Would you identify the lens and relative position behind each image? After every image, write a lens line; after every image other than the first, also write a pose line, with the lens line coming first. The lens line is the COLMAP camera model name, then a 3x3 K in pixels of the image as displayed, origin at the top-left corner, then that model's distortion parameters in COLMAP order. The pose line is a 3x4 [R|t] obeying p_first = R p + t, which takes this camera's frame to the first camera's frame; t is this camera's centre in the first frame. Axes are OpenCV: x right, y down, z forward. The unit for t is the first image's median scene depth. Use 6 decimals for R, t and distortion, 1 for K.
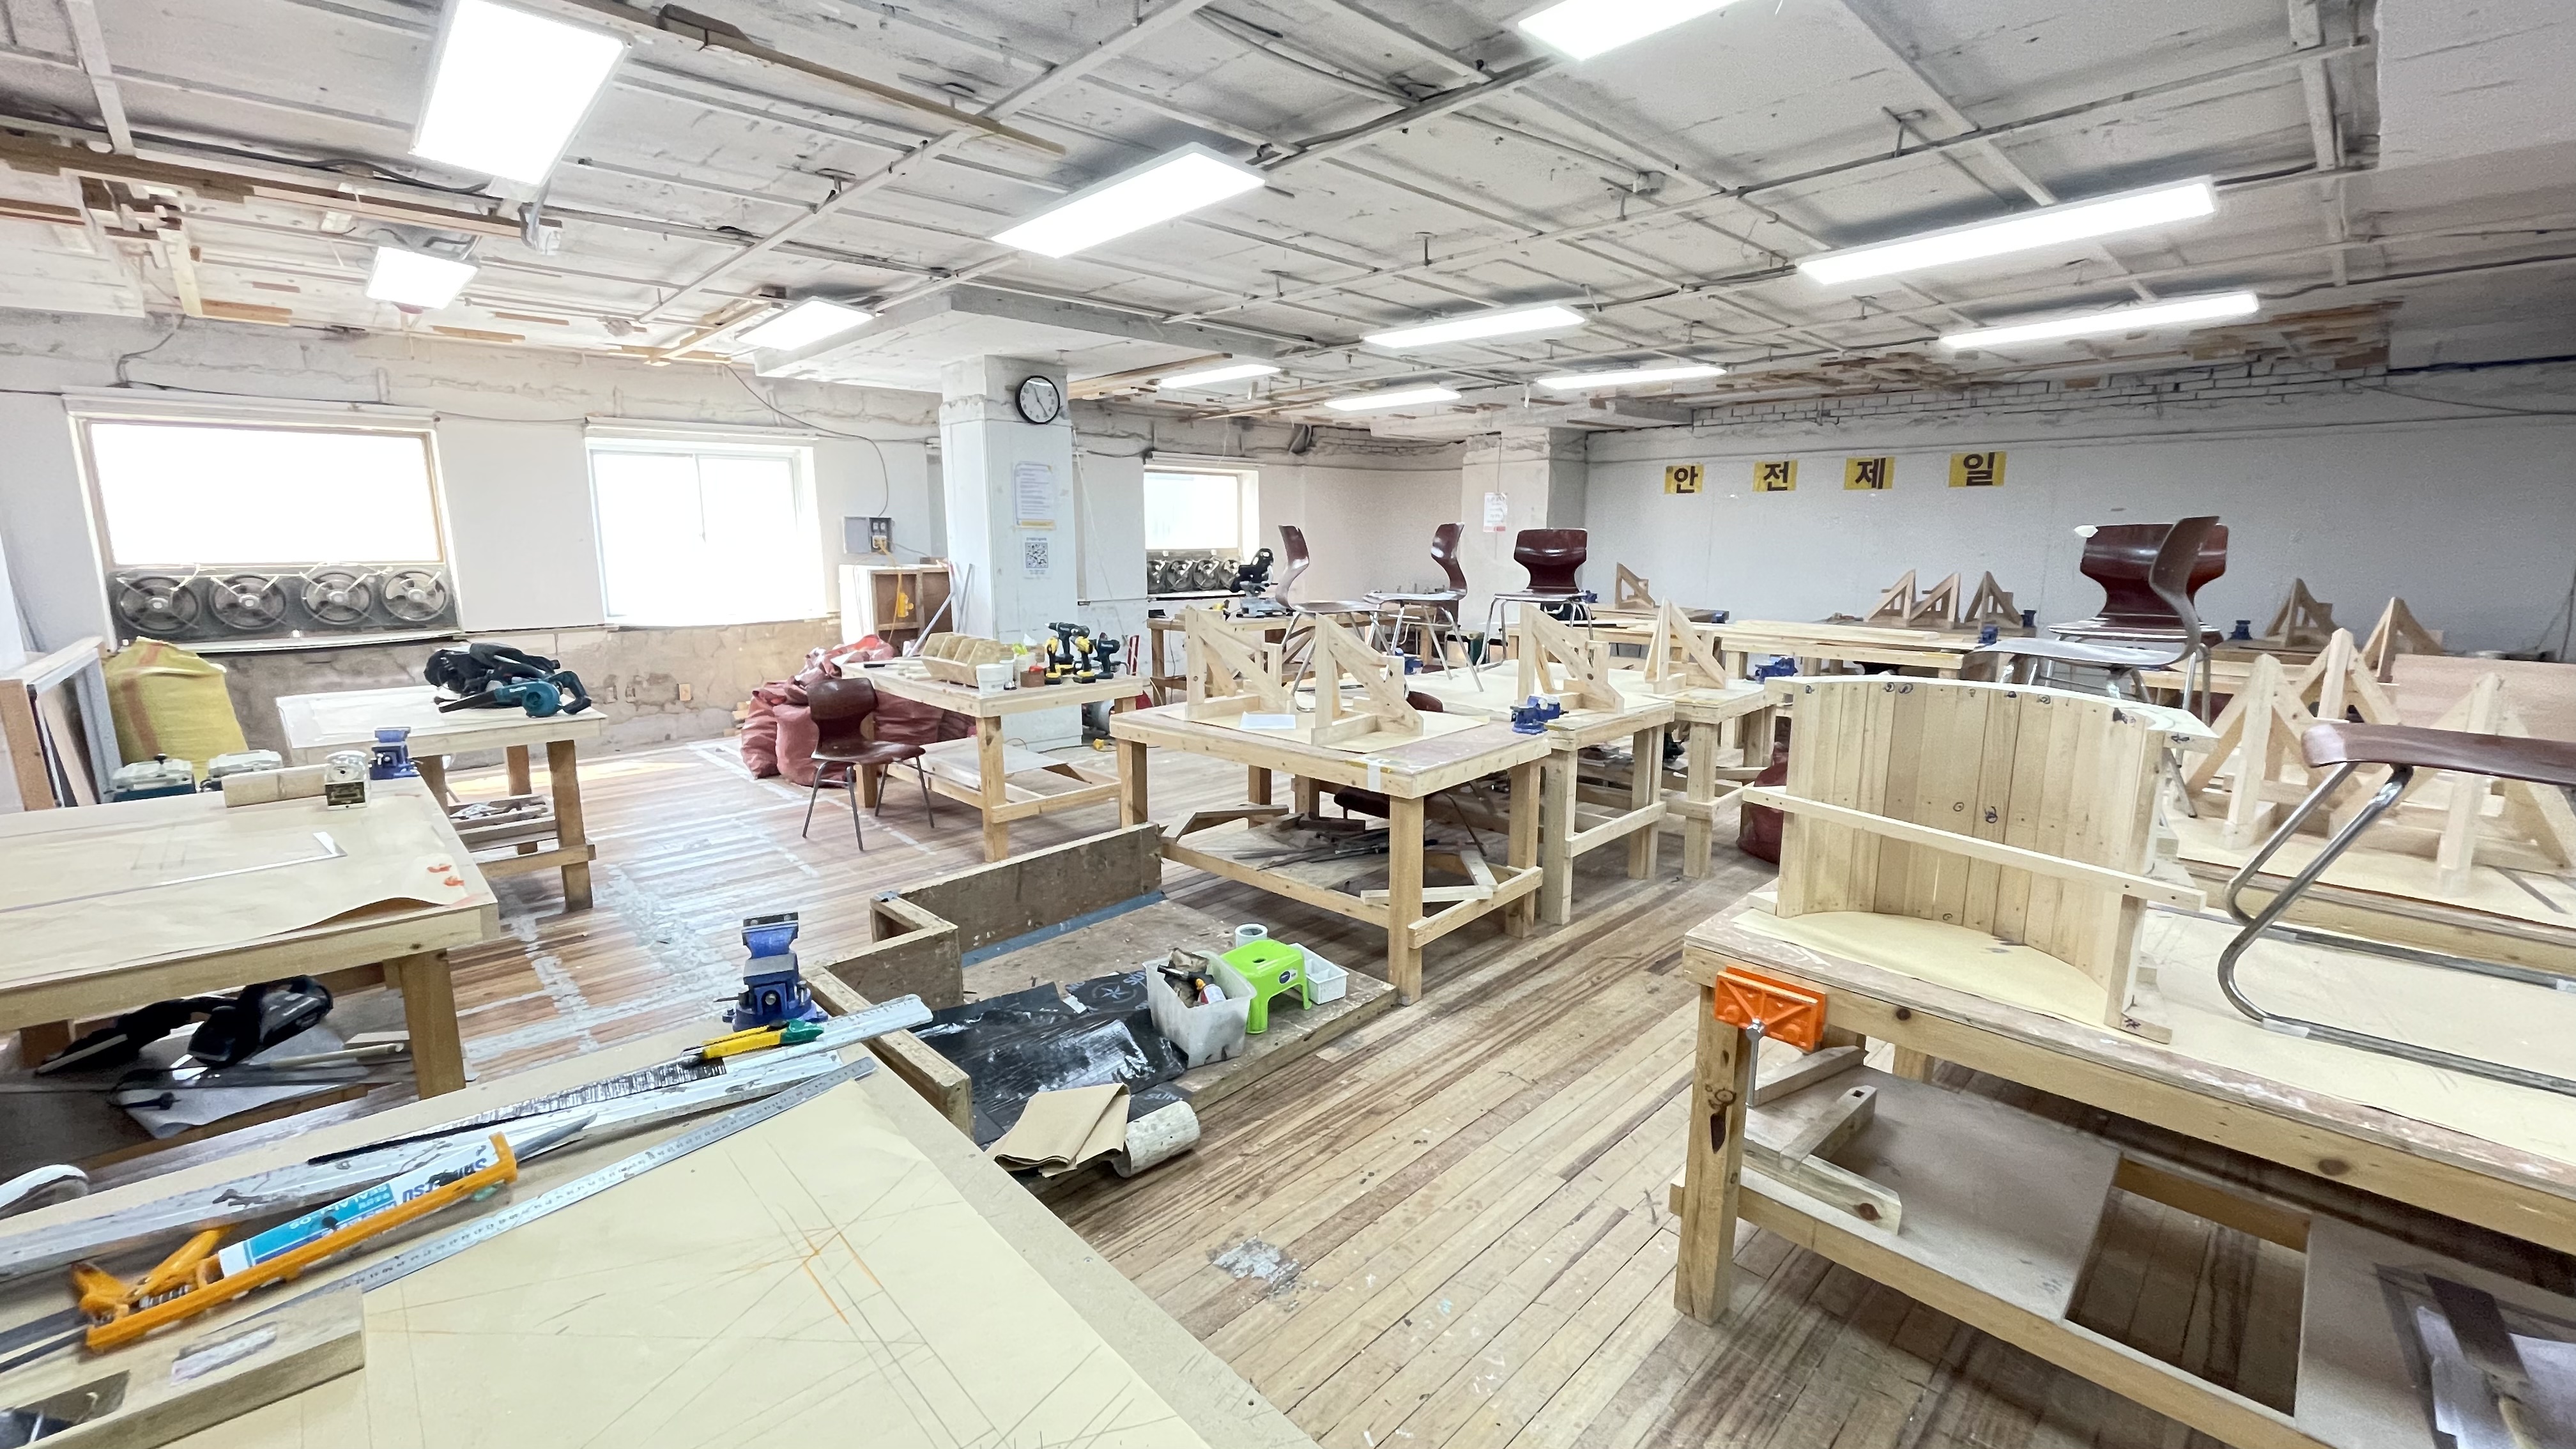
lens RADIAL K [[1031.0, 0, 1288.0], [0, 1031.0, 724.5], [0, 0, 1]] dist [-0.001072, -0.000247]
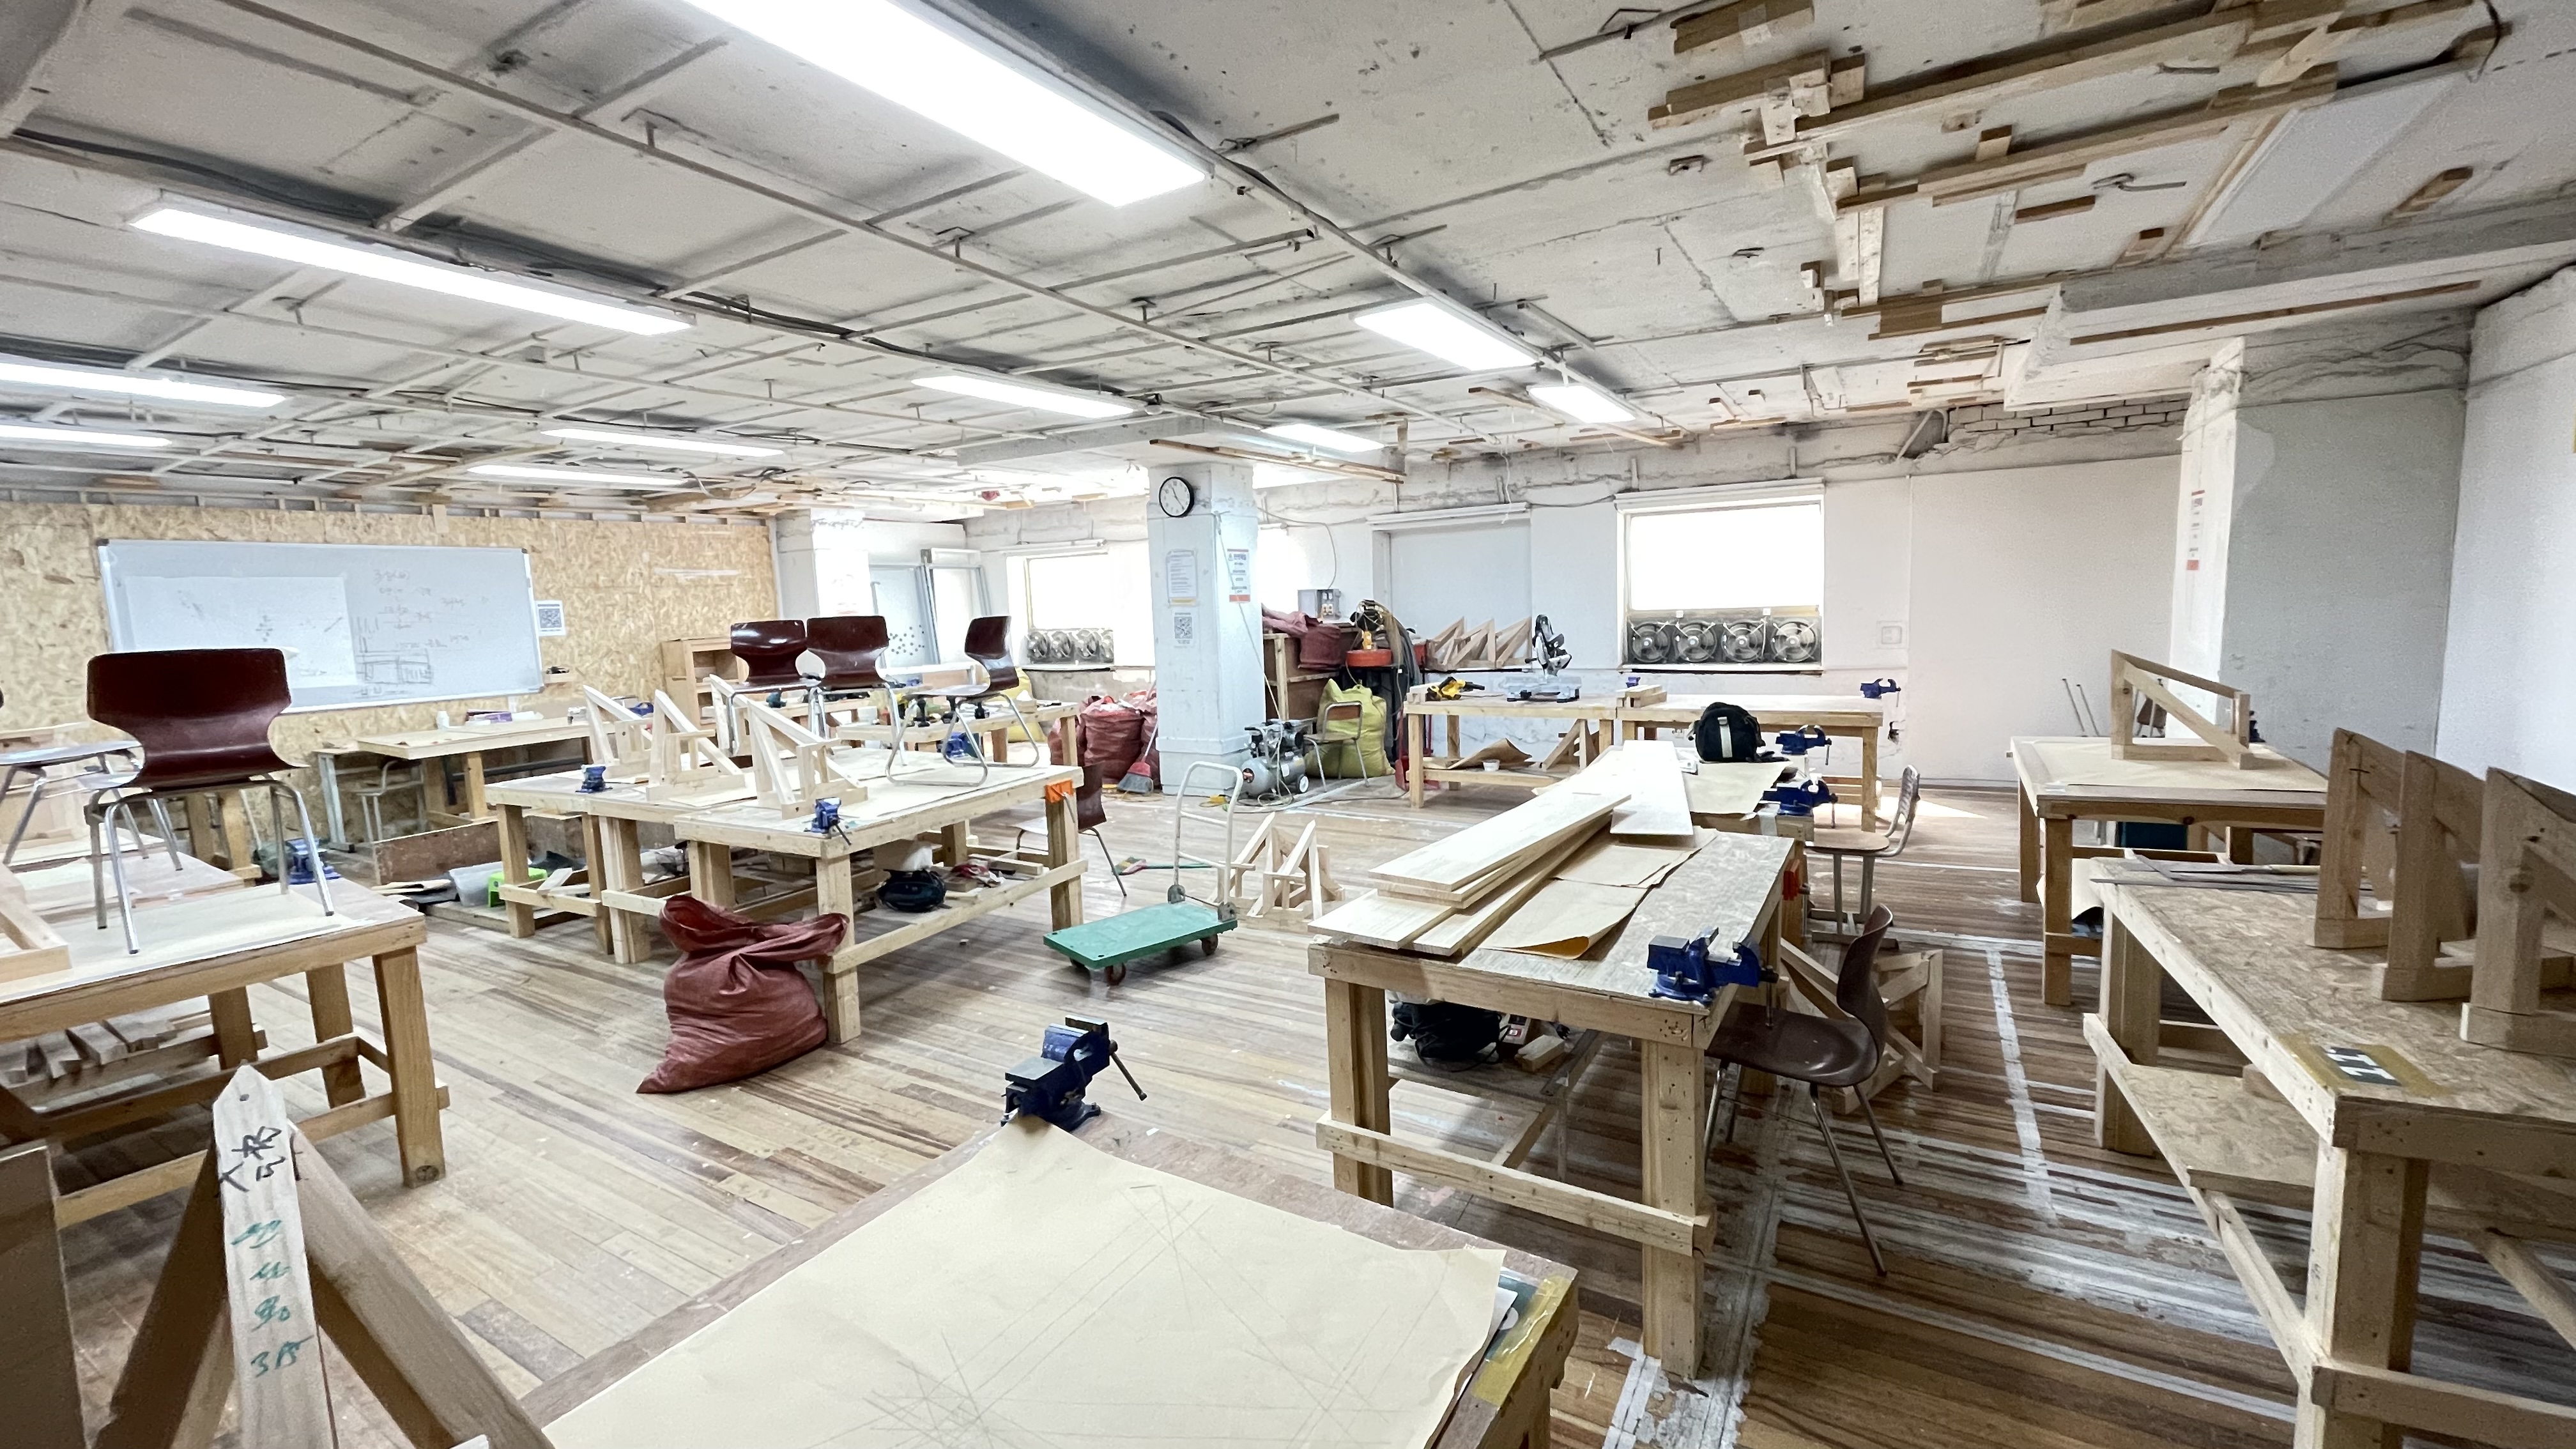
lens RADIAL K [[1031.0, 0, 1288.0], [0, 1031.0, 724.5], [0, 0, 1]] dist [-0.001072, -0.000247]
pose [[0.269265, 0.109636, -0.956805, 0.621443], [-0.136163, 0.987853, 0.074875, -0.106806], [0.953392, 0.110120, 0.280923, 0.534157]]
